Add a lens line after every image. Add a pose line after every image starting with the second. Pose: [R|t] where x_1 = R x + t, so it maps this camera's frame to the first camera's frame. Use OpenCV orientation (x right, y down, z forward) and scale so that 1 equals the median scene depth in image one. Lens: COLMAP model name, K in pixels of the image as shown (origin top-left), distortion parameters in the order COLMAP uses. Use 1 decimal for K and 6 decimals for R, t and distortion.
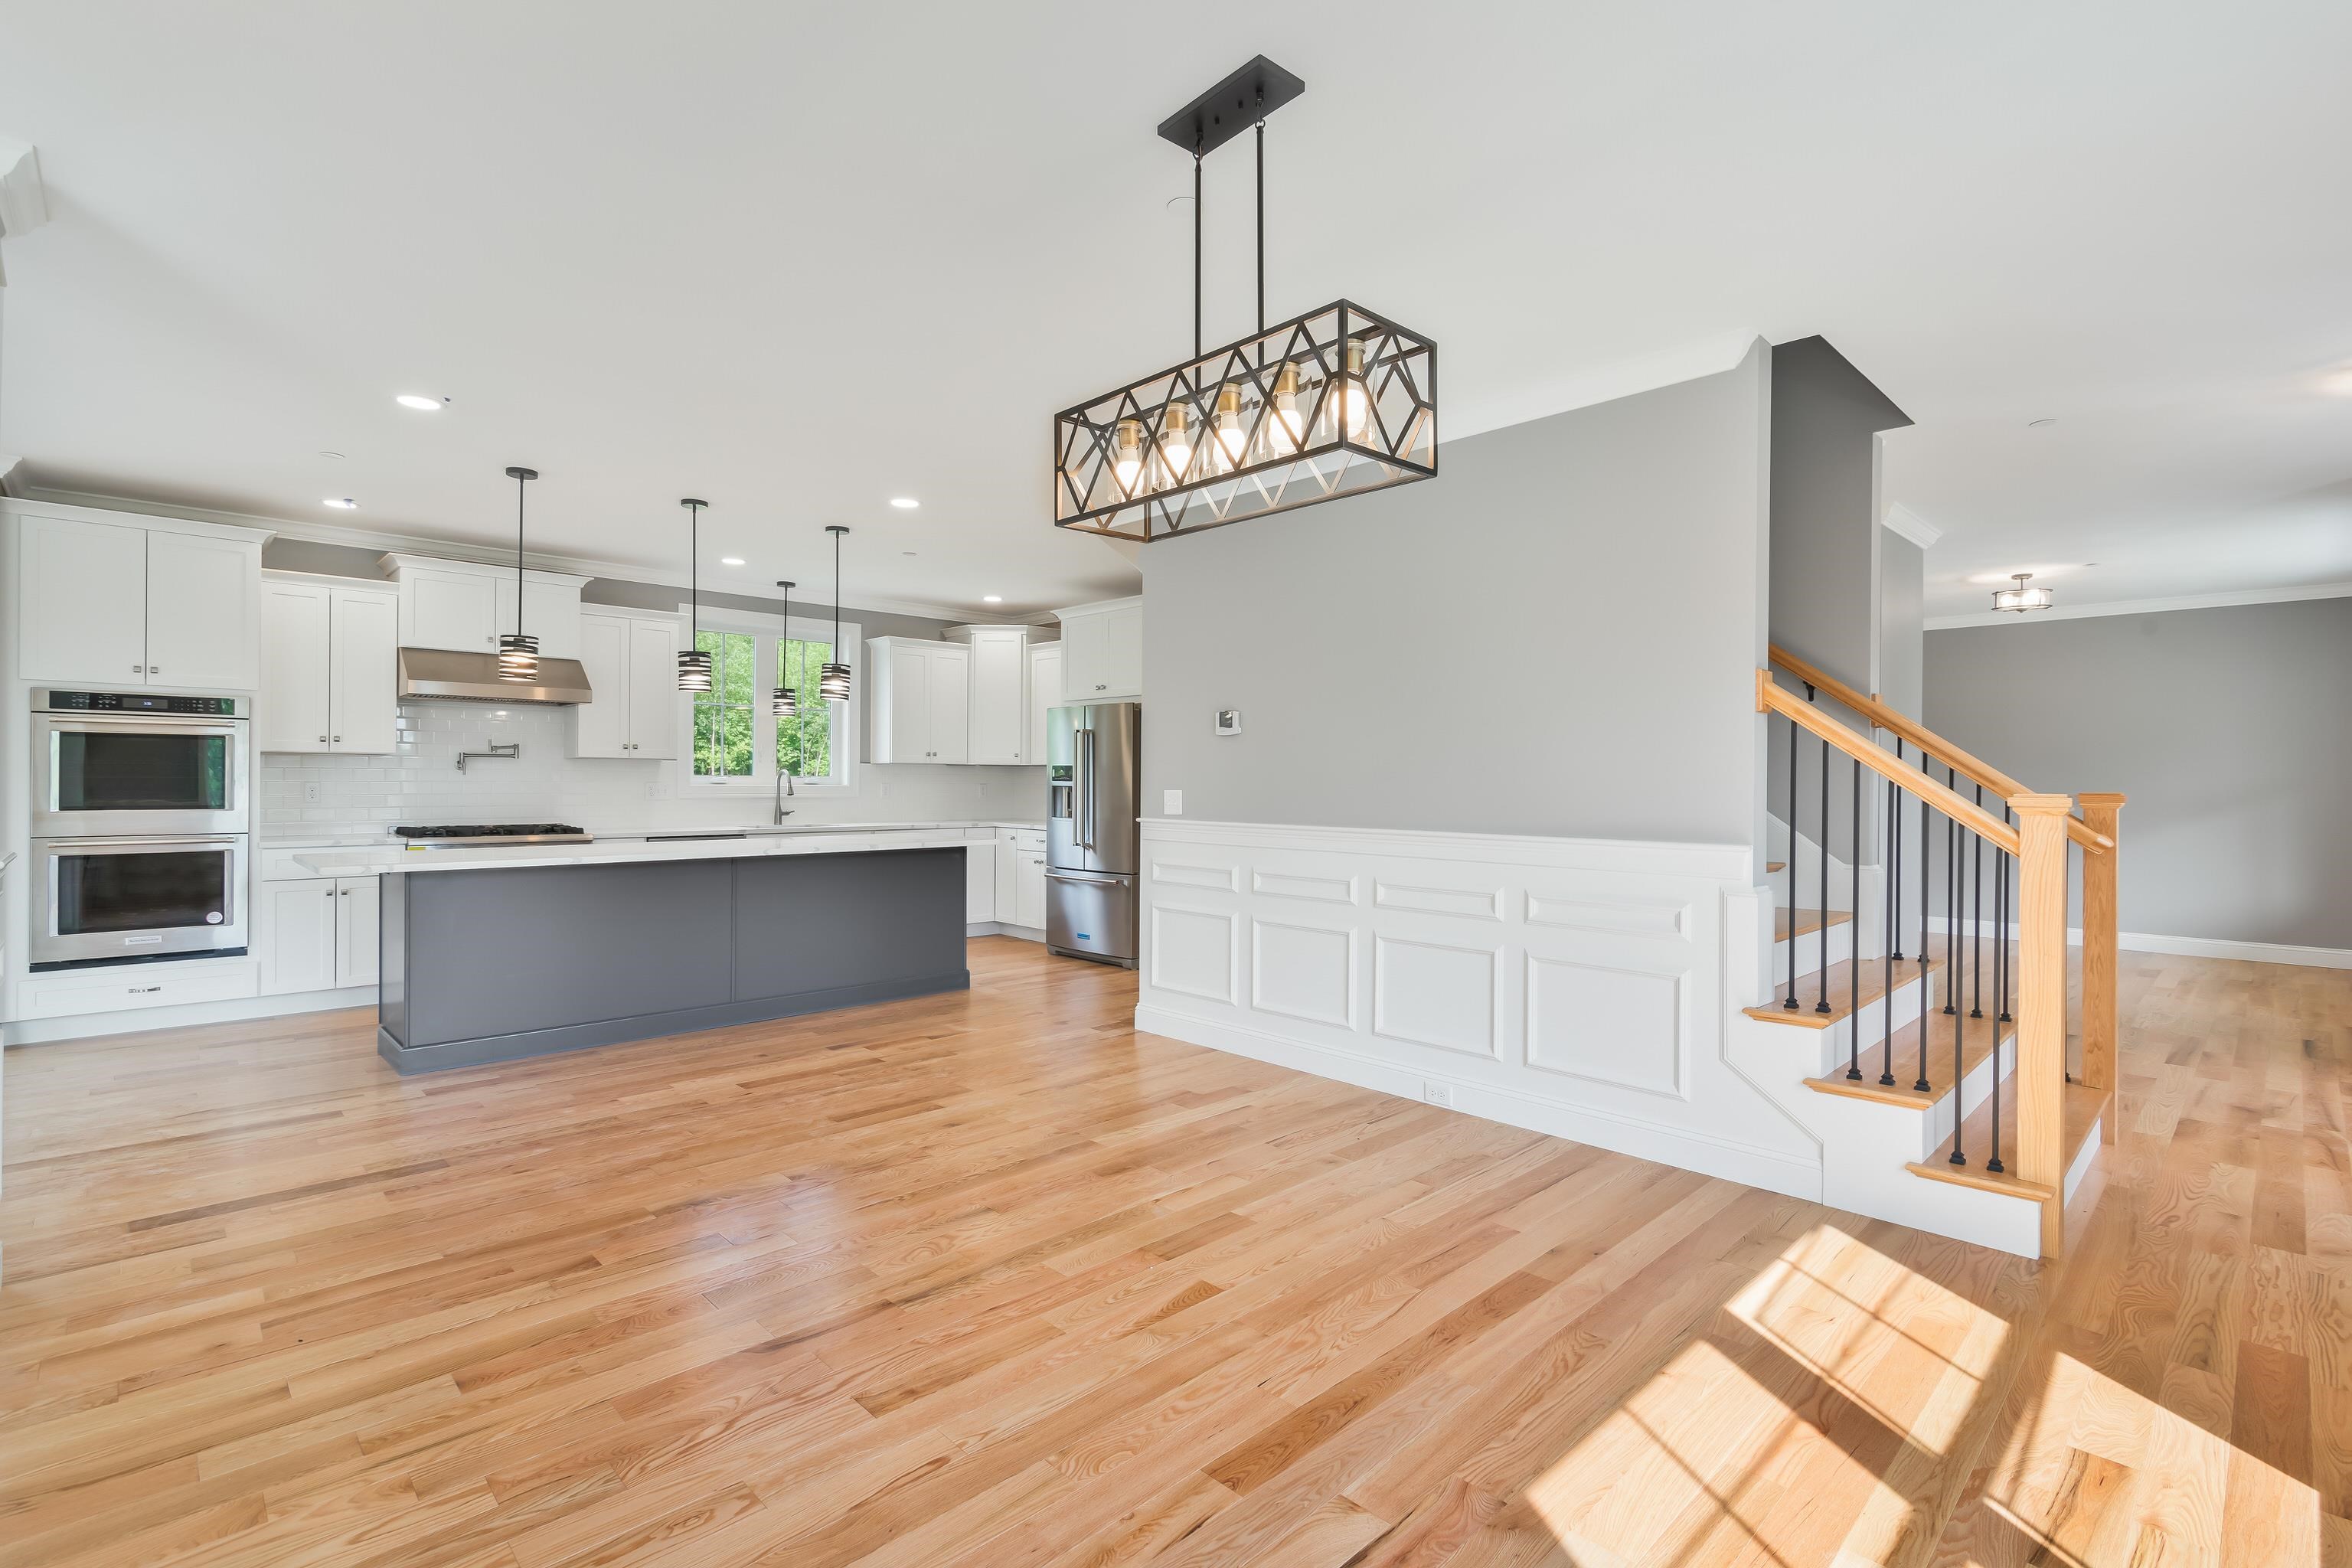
lens RADIAL K [[1075.3, 0, 1167.4], [0, 1075.3, 781.4], [0, 0, 1]] dist [0.003960, -0.000340]
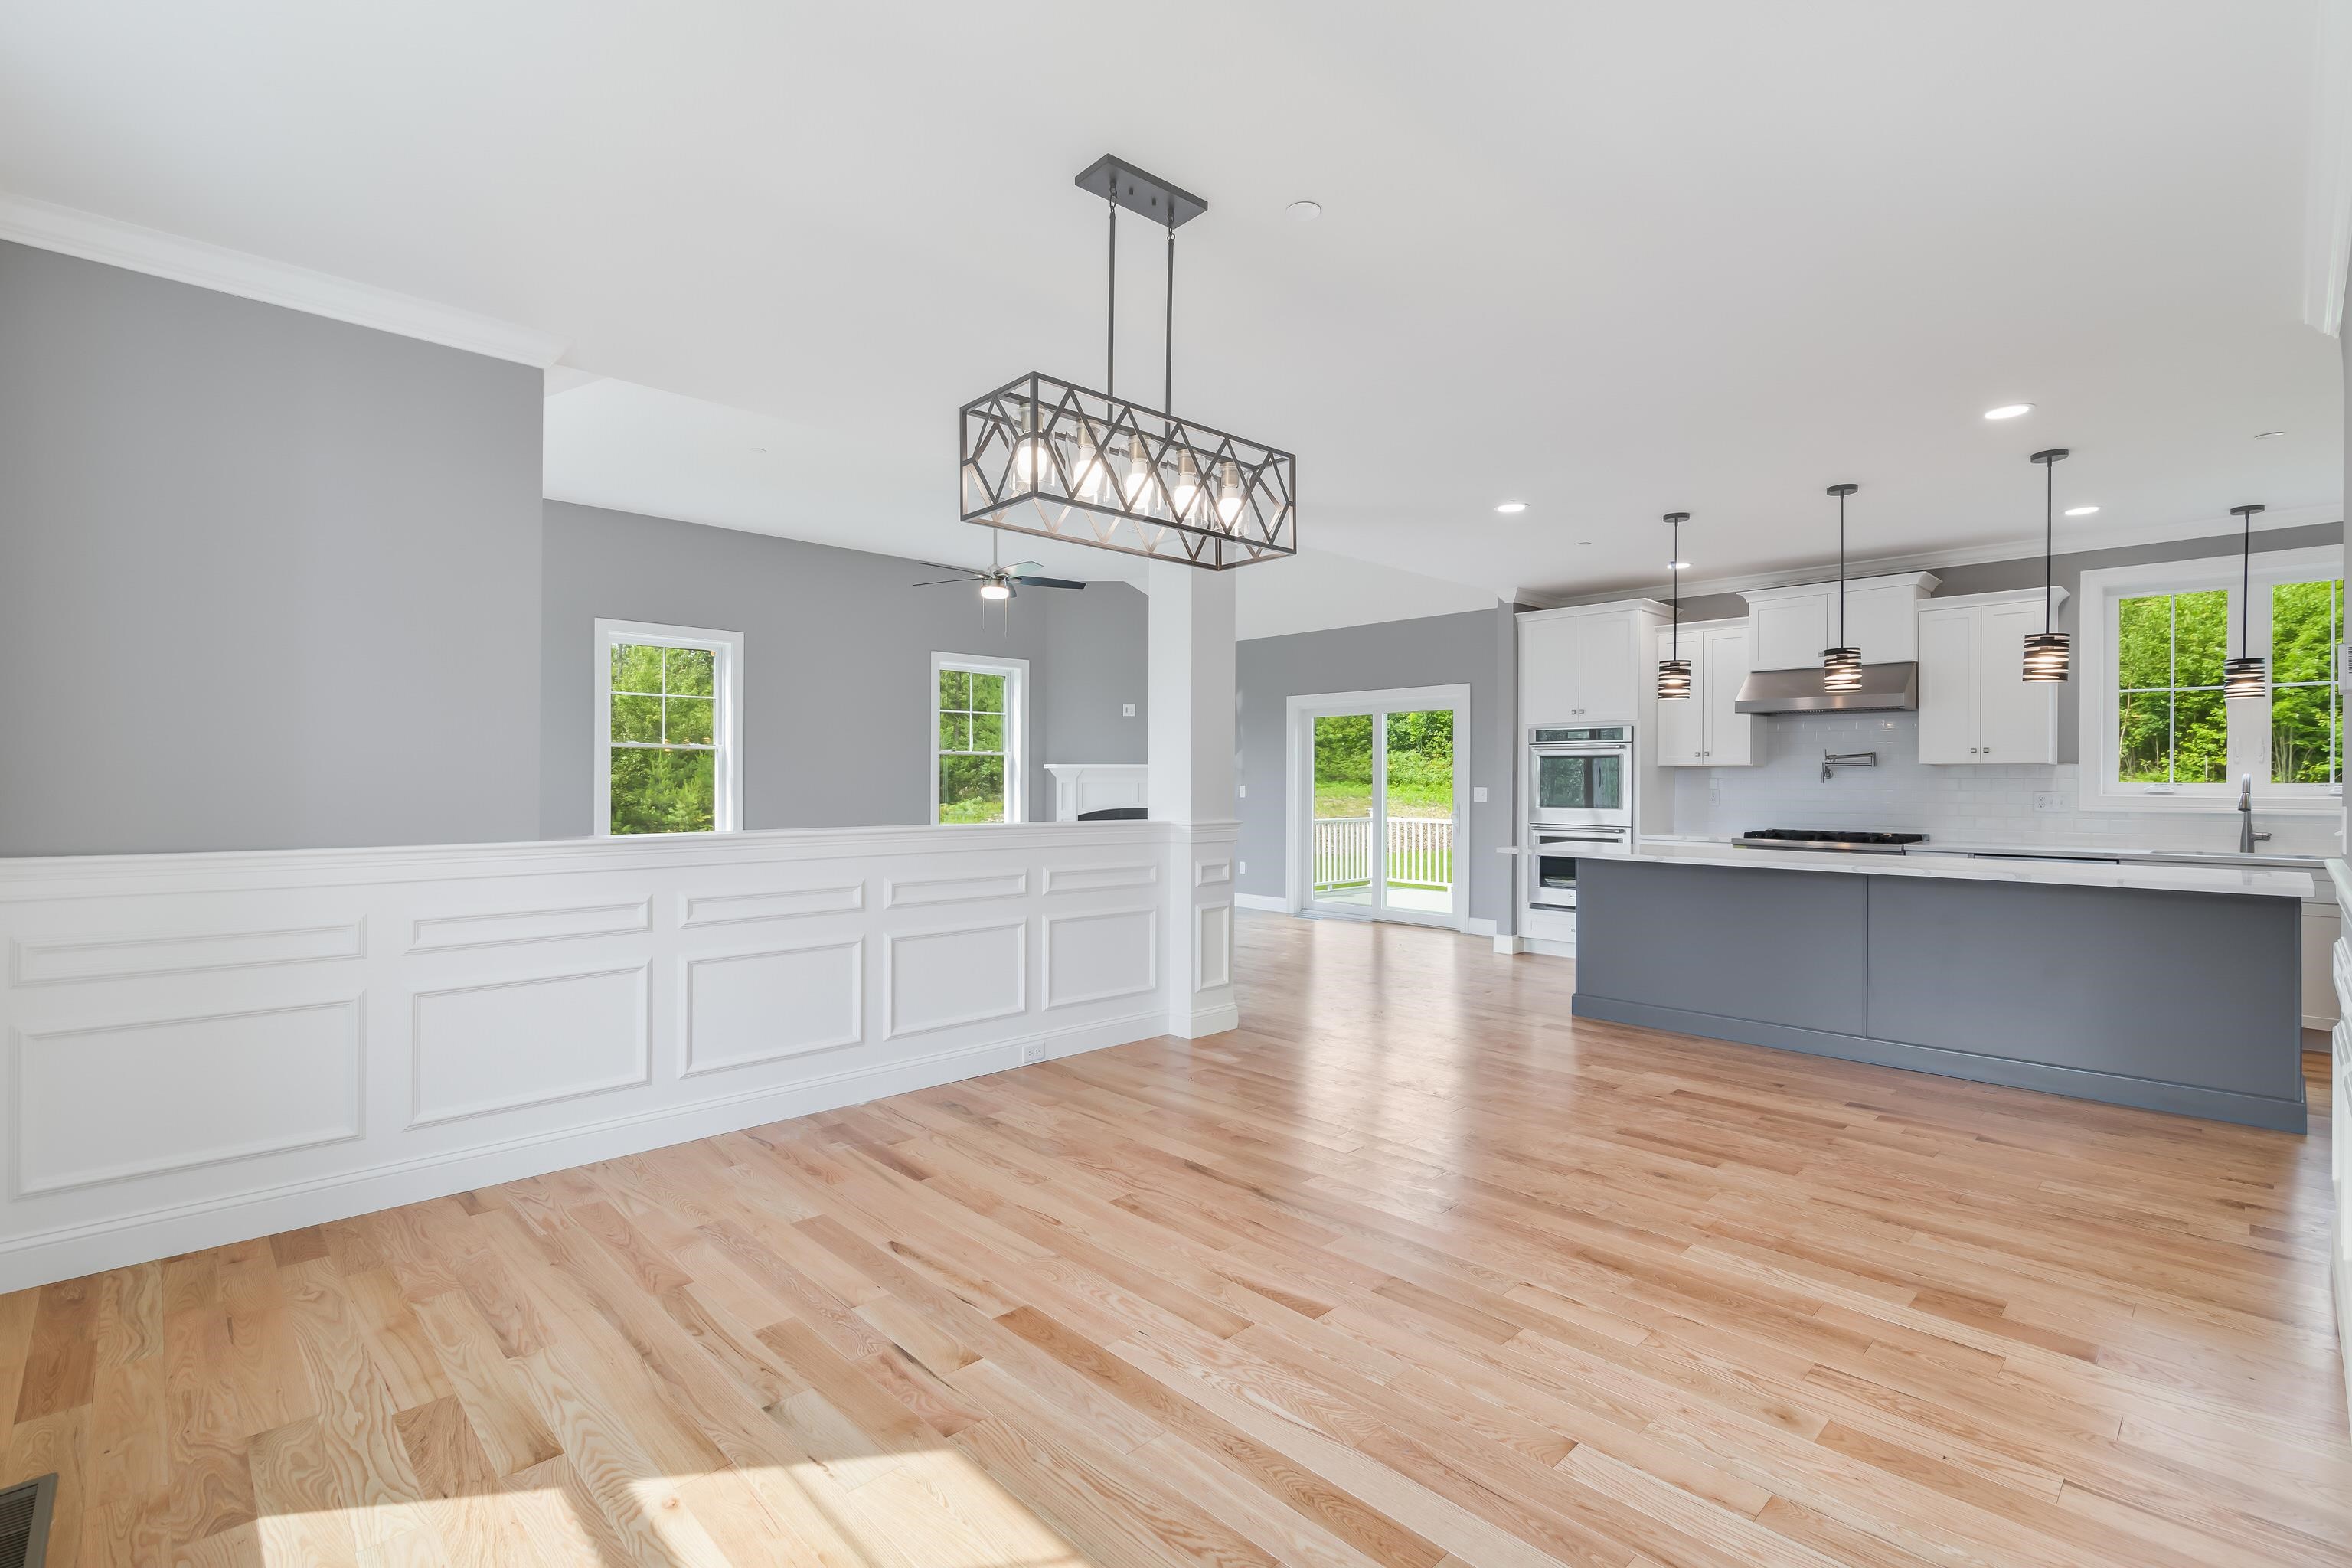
lens RADIAL K [[1075.3, 0, 1167.5], [0, 1075.3, 784.9], [0, 0, 1]] dist [0.003960, -0.000340]
pose [[0.001917, -0.002241, -0.999996, 0.594177], [-0.004711, 0.999986, -0.002250, 0.001793], [0.999987, 0.004715, 0.001906, 0.511684]]
